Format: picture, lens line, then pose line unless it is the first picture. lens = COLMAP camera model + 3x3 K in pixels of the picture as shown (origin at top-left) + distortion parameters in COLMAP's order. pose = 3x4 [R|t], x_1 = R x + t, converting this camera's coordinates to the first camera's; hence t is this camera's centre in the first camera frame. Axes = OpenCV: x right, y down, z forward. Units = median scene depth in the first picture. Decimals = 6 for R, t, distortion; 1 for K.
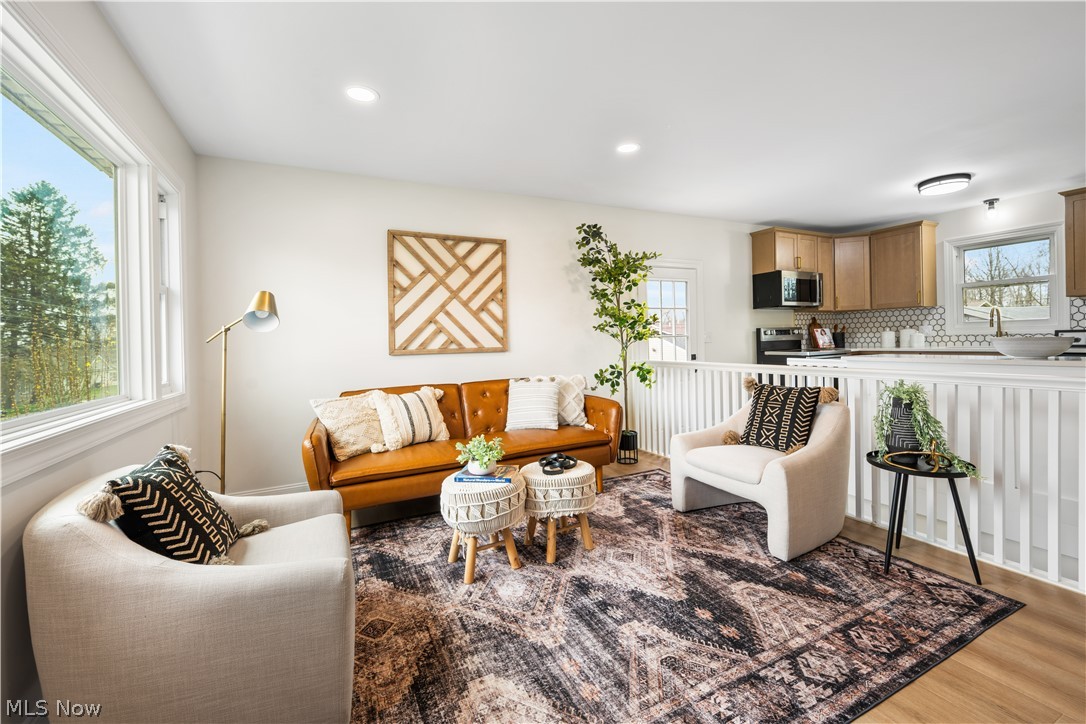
lens RADIAL K [[454.5, 0, 552.8], [0, 454.5, 339.8], [0, 0, 1]] dist [0.000323, 0.000139]
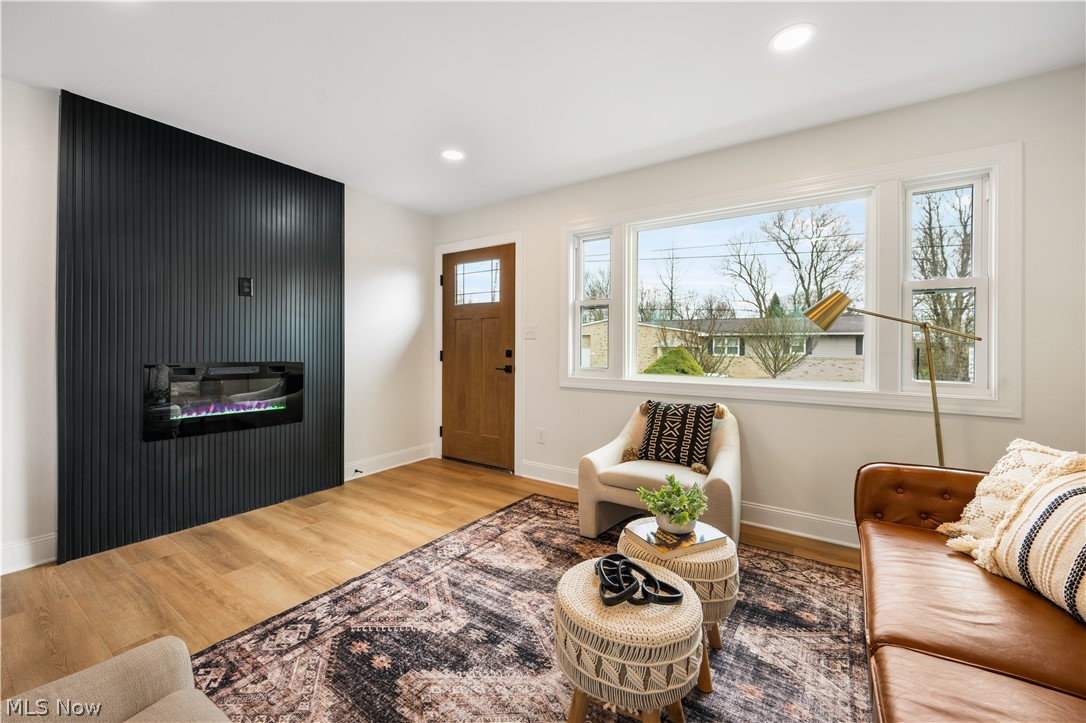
lens RADIAL K [[434.7, 0, 536.3], [0, 434.7, 345.7], [0, 0, 1]] dist [-0.000586, -0.000132]
pose [[-0.876932, 0.026567, -0.479879, 0.393868], [0.021513, 0.999640, 0.016028, -0.016803], [0.480132, 0.003732, -0.877188, 1.622742]]
